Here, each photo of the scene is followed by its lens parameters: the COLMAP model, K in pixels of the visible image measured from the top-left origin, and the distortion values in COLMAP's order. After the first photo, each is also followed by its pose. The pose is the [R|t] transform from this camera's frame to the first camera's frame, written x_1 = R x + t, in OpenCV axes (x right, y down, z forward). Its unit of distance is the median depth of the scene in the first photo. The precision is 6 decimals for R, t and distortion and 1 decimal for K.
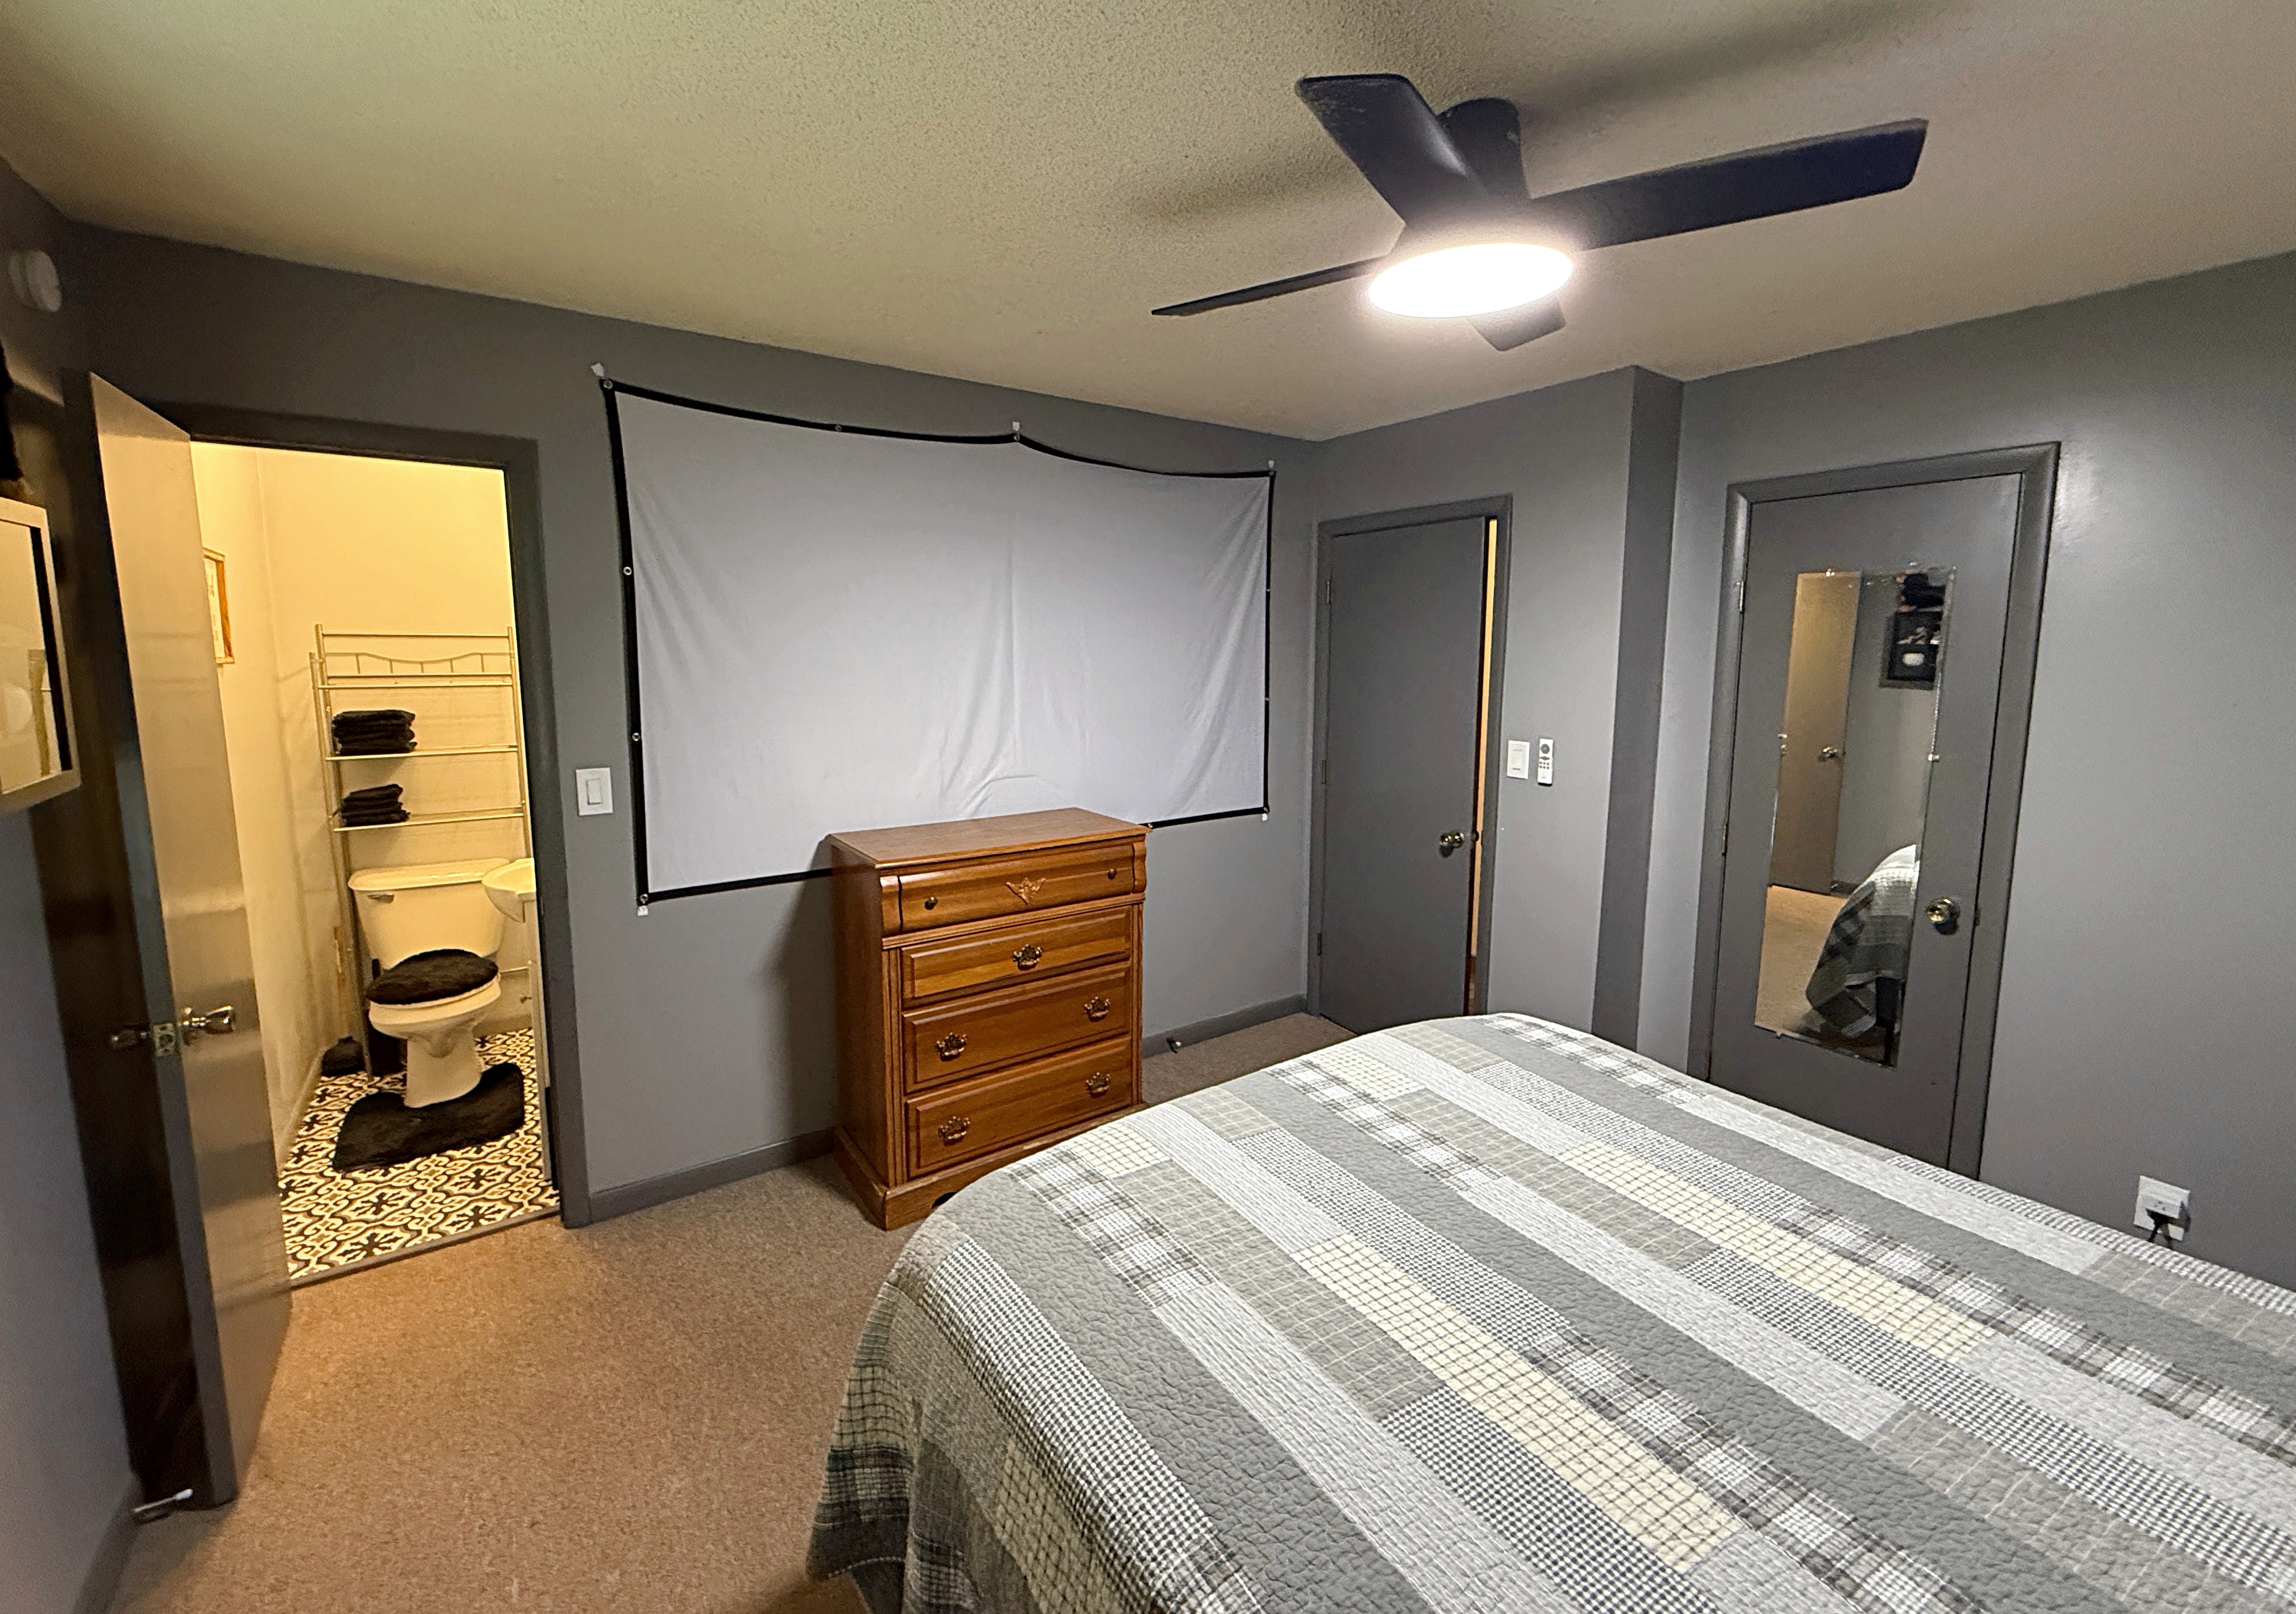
lens RADIAL K [[934.3, 0, 1149.0], [0, 934.3, 753.8], [0, 0, 1]] dist [0.000673, 0.000531]
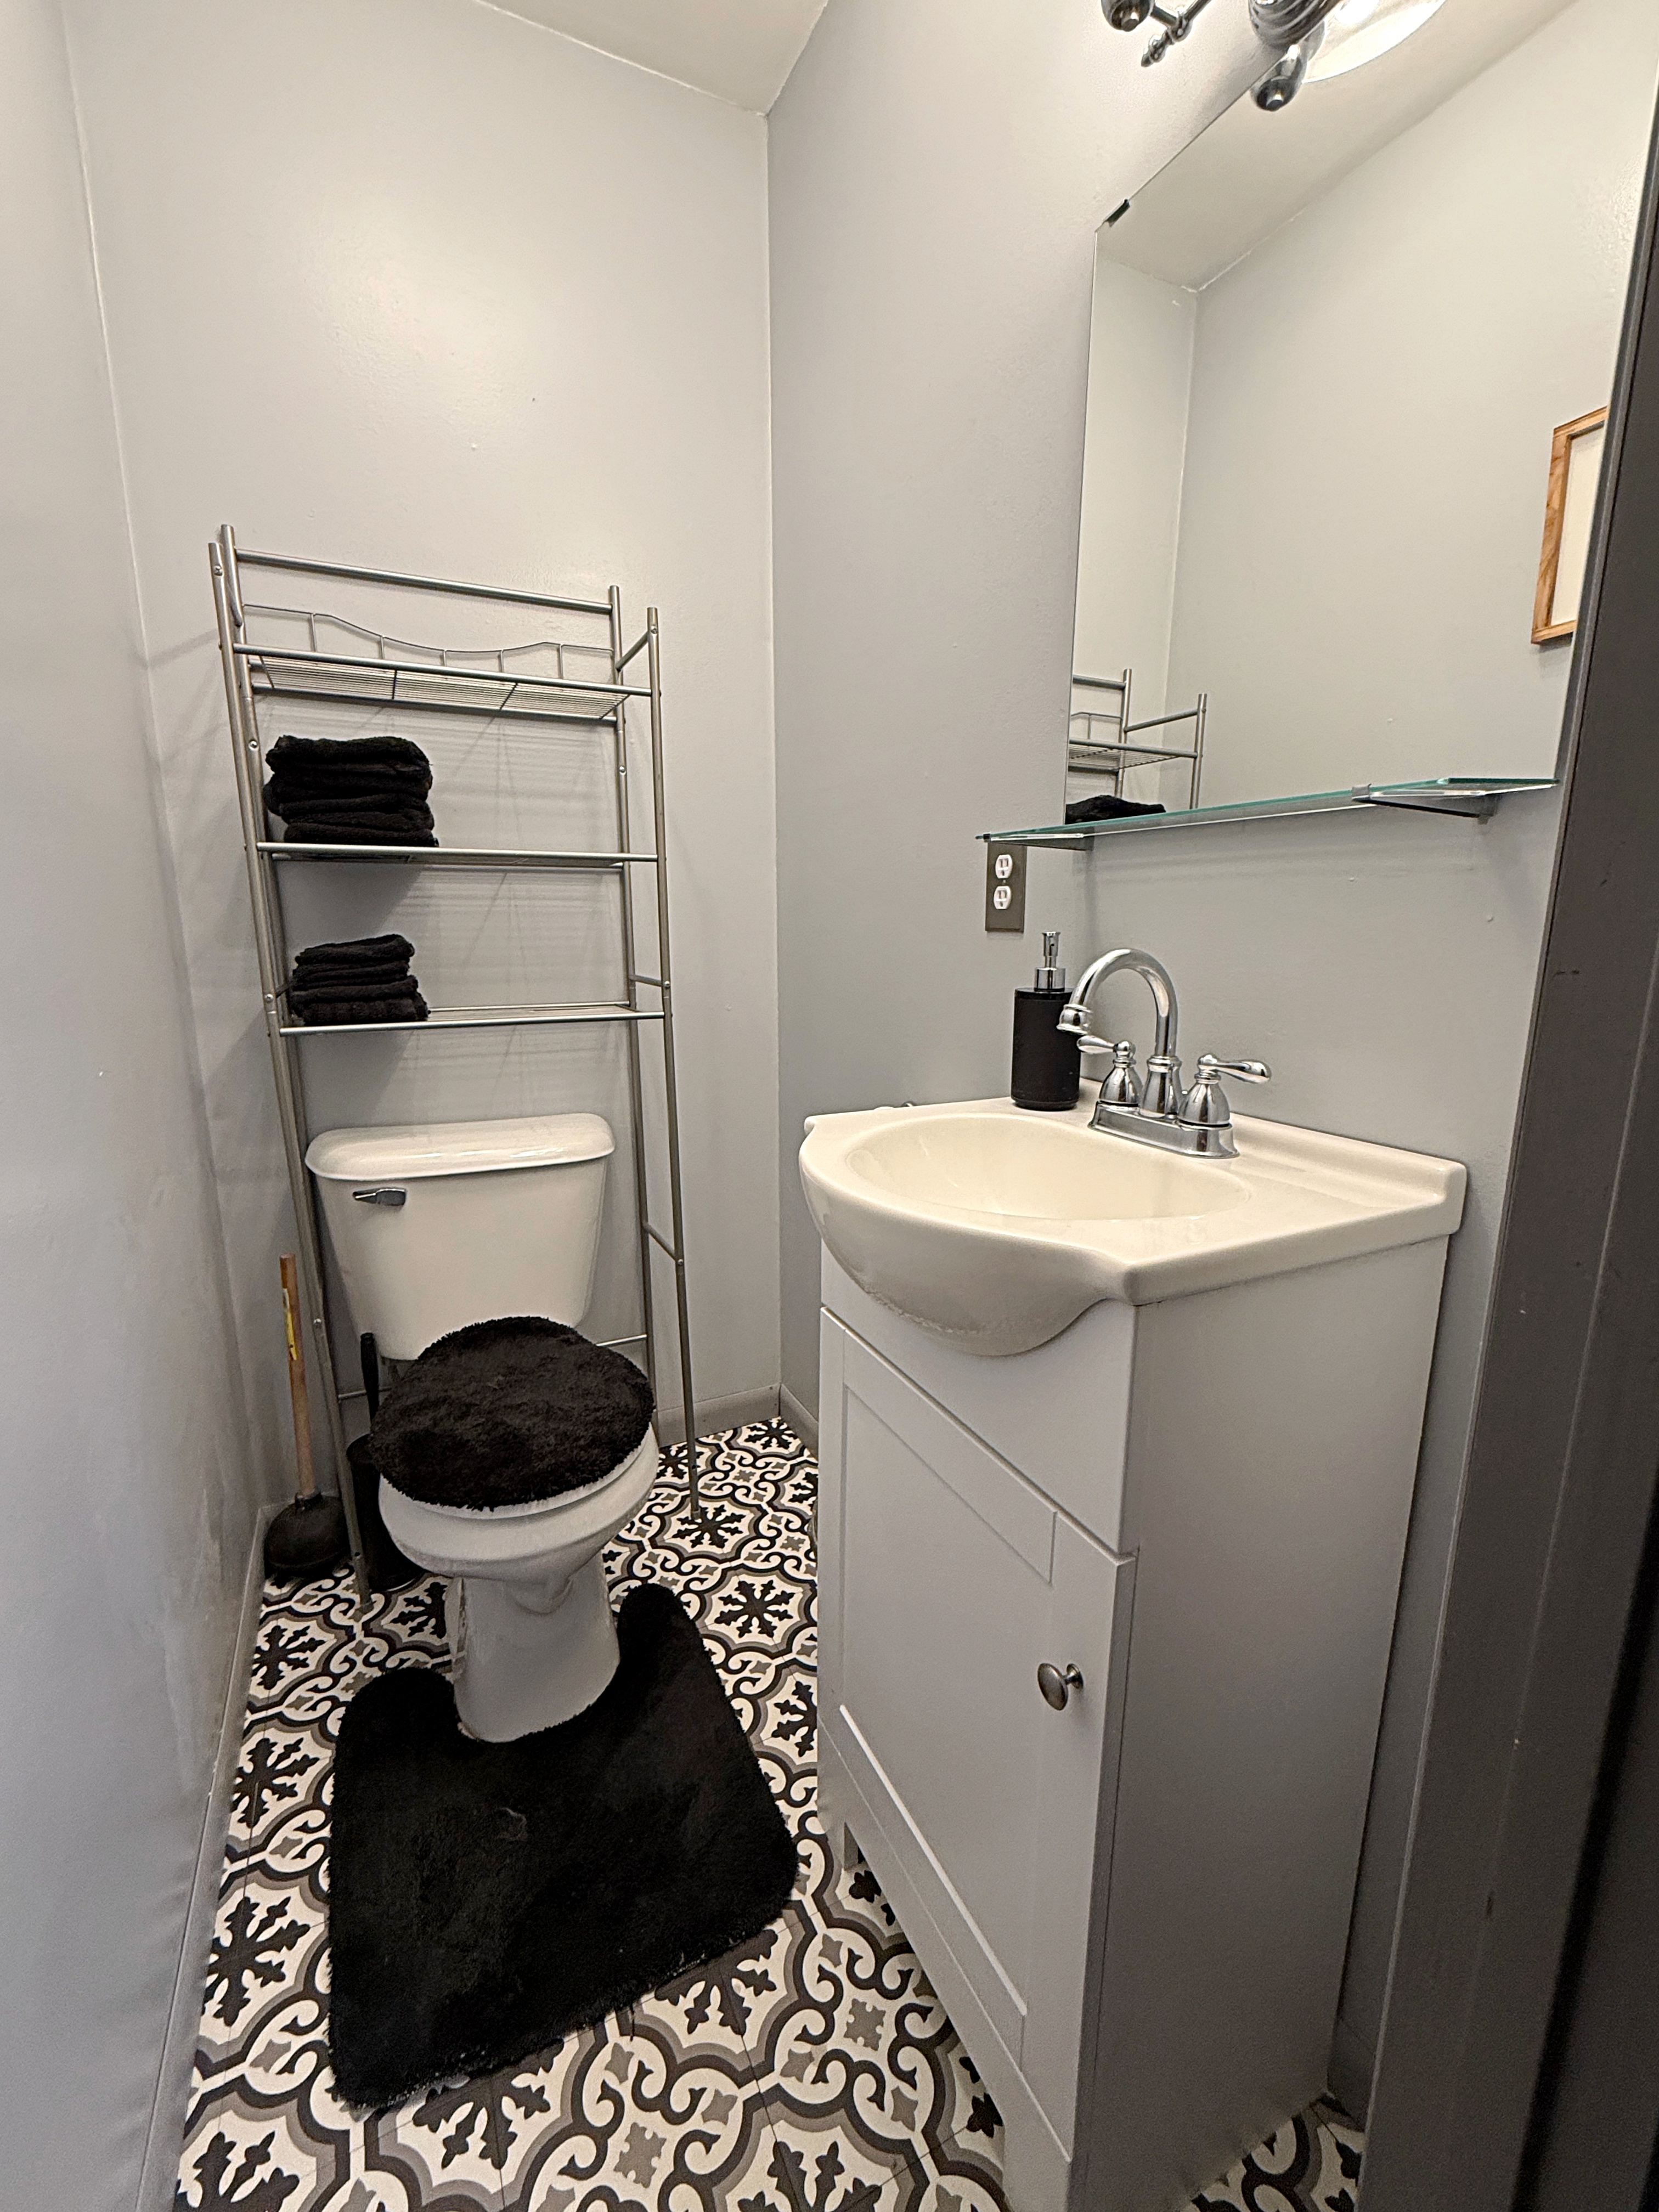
lens RADIAL K [[909.5, 0, 818.0], [0, 909.5, 1113.6], [0, 0, 1]] dist [0.006091, -0.001793]
pose [[0.989510, 0.027061, -0.141910, -0.567736], [-0.016220, 0.996899, 0.077002, 0.080758], [0.143554, -0.073892, 0.986880, 0.624084]]
